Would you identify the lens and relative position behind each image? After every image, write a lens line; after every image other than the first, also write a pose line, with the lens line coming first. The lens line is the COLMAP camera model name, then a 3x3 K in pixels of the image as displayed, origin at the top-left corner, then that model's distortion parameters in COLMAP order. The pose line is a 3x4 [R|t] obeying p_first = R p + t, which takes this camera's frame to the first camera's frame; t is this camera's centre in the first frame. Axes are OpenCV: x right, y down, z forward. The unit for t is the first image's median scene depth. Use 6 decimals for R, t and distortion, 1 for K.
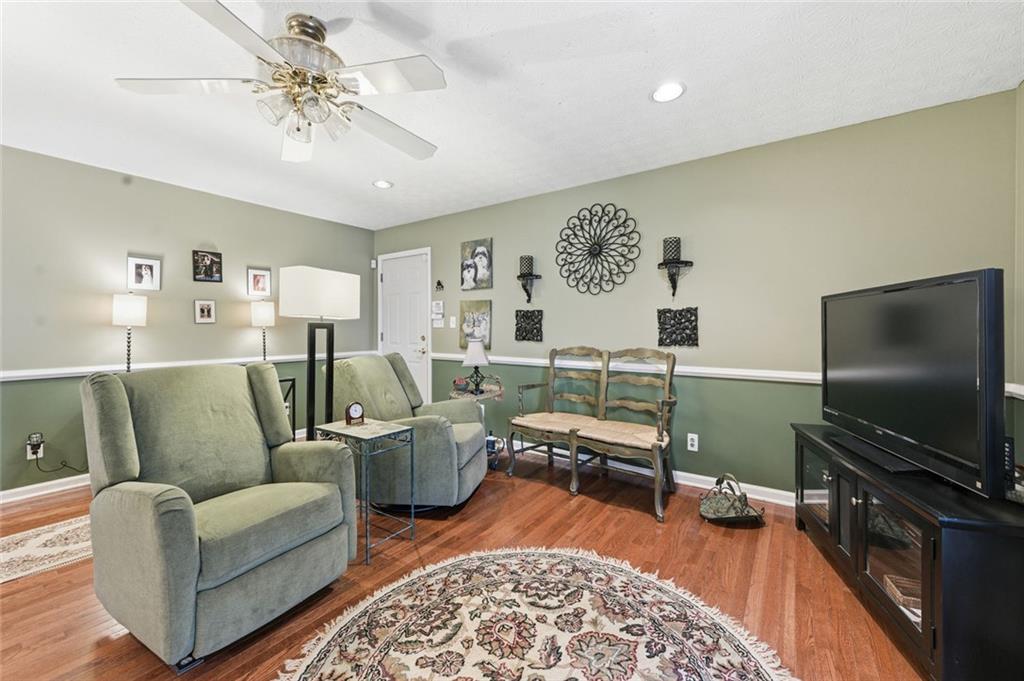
lens RADIAL K [[405.6, 0, 514.2], [0, 405.6, 336.4], [0, 0, 1]] dist [0.000075, 0.000006]
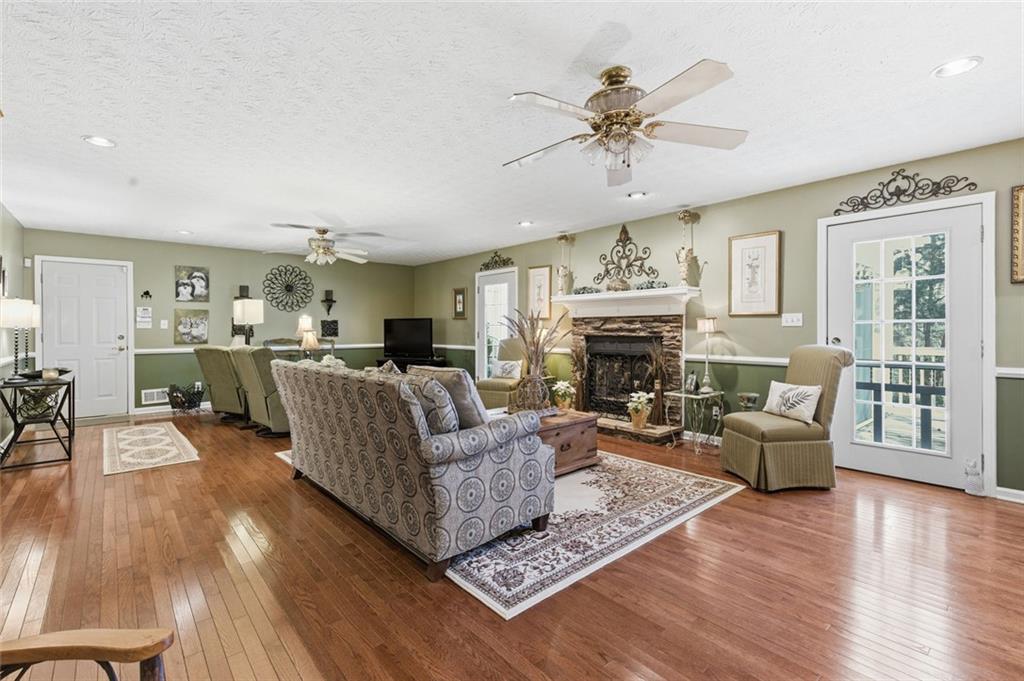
lens RADIAL K [[459.0, 0, 512.2], [0, 459.0, 328.5], [0, 0, 1]] dist [0.000080, 0.000017]
pose [[0.245264, -0.004564, 0.969446, -1.380813], [0.012464, 0.999921, 0.001554, -0.010547], [-0.969376, 0.011702, 0.245301, -0.475443]]
